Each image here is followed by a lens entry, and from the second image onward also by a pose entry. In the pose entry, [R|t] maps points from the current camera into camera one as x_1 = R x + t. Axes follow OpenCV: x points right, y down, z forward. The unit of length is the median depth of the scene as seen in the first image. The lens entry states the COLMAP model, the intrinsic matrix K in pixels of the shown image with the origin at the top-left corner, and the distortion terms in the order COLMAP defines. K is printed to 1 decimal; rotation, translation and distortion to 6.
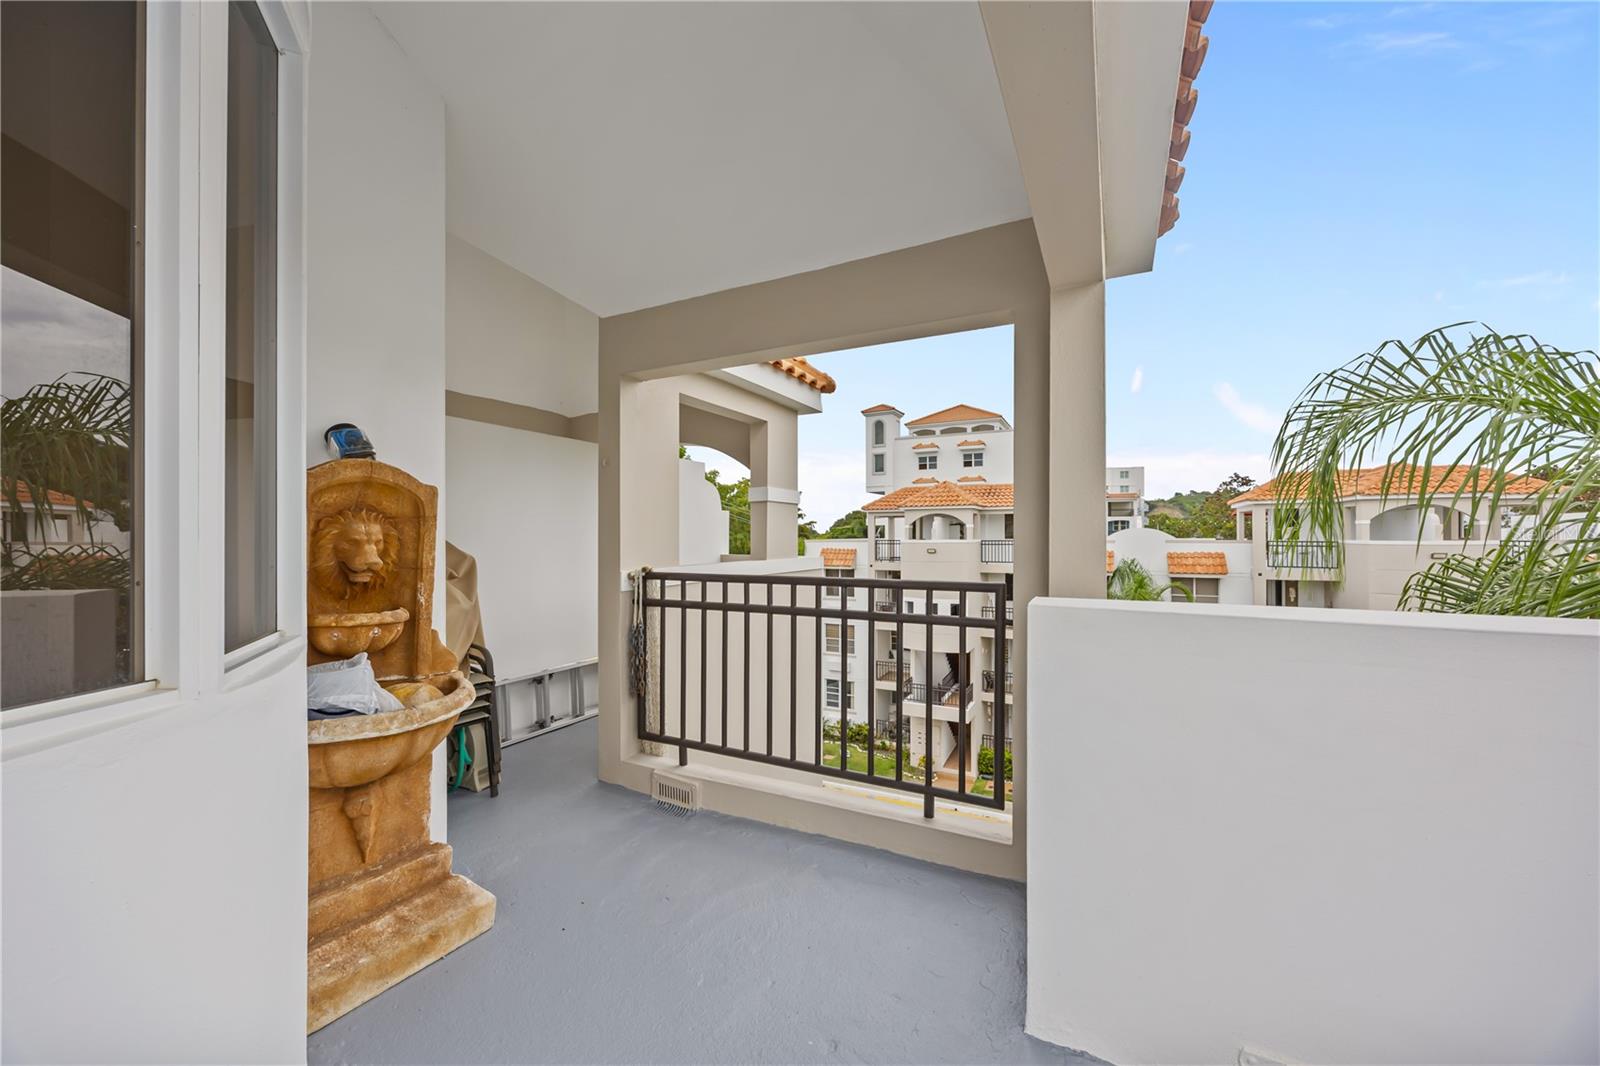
lens RADIAL K [[618.0, 0, 801.8], [0, 618.0, 537.3], [0, 0, 1]] dist [-0.000020, 0.000039]
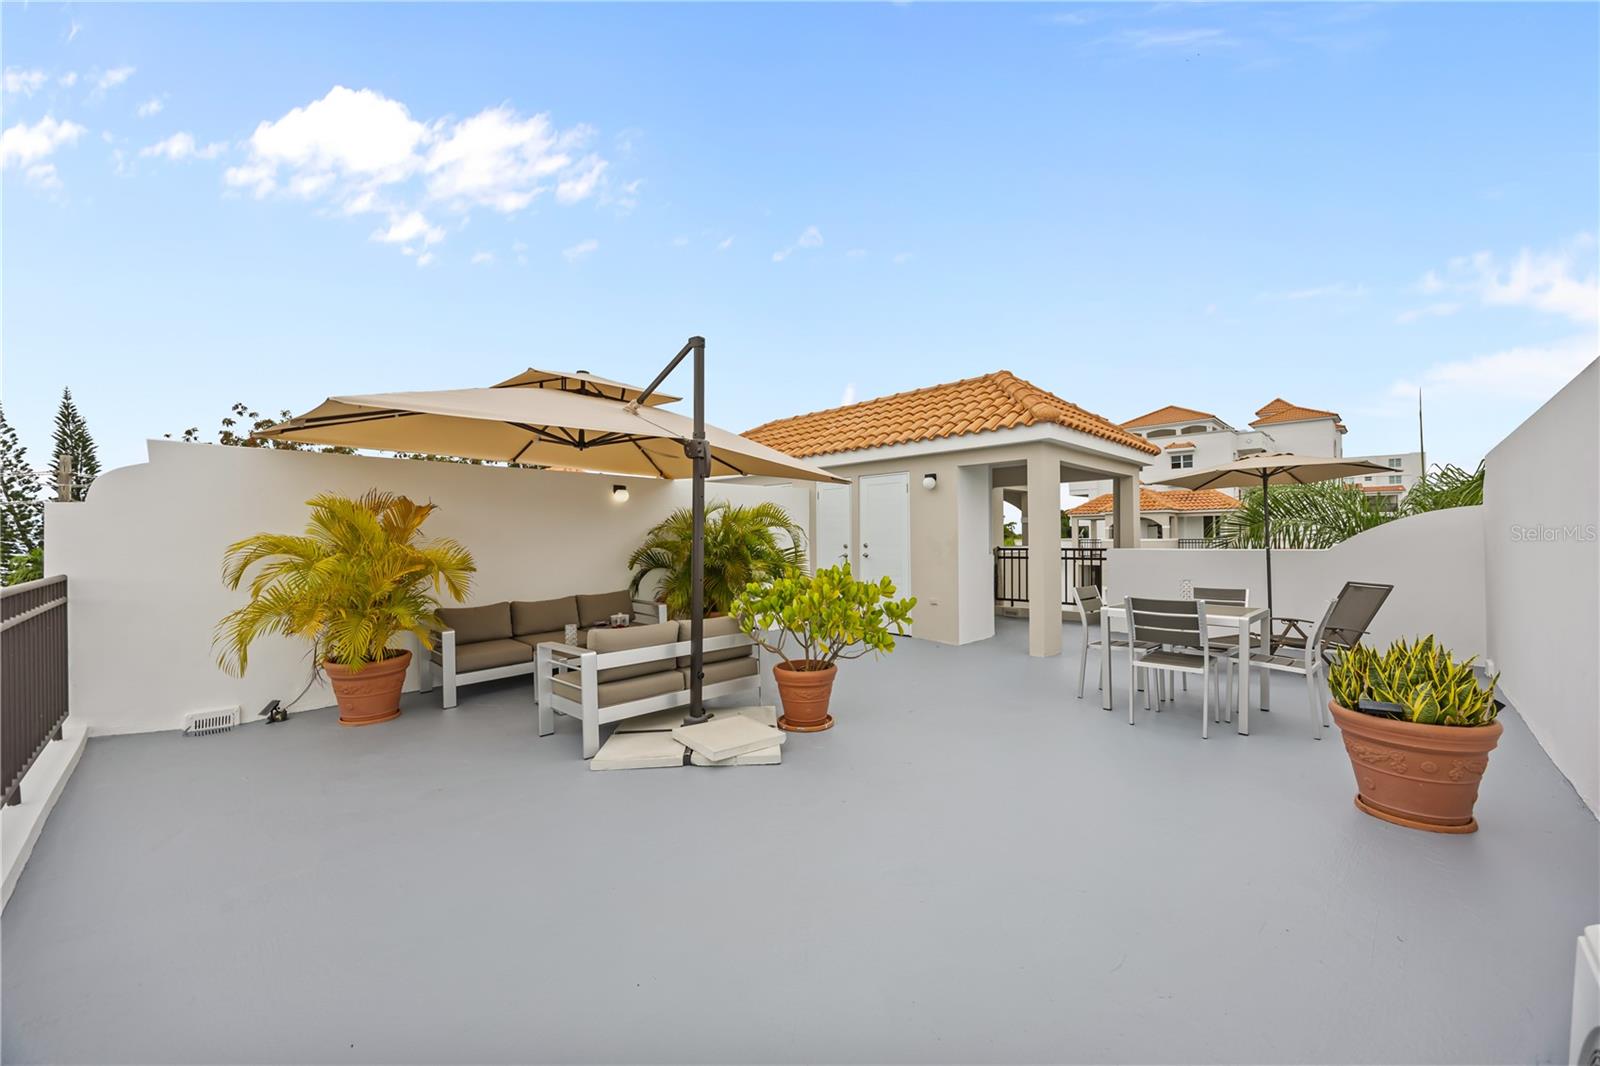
lens RADIAL K [[618.0, 0, 797.3], [0, 618.0, 541.2], [0, 0, 1]] dist [-0.000020, 0.000039]
pose [[0.952444, -0.002564, -0.304704, -0.033853], [0.004031, 0.999983, 0.004184, 0.000395], [0.304689, -0.005214, 0.952438, -0.299968]]
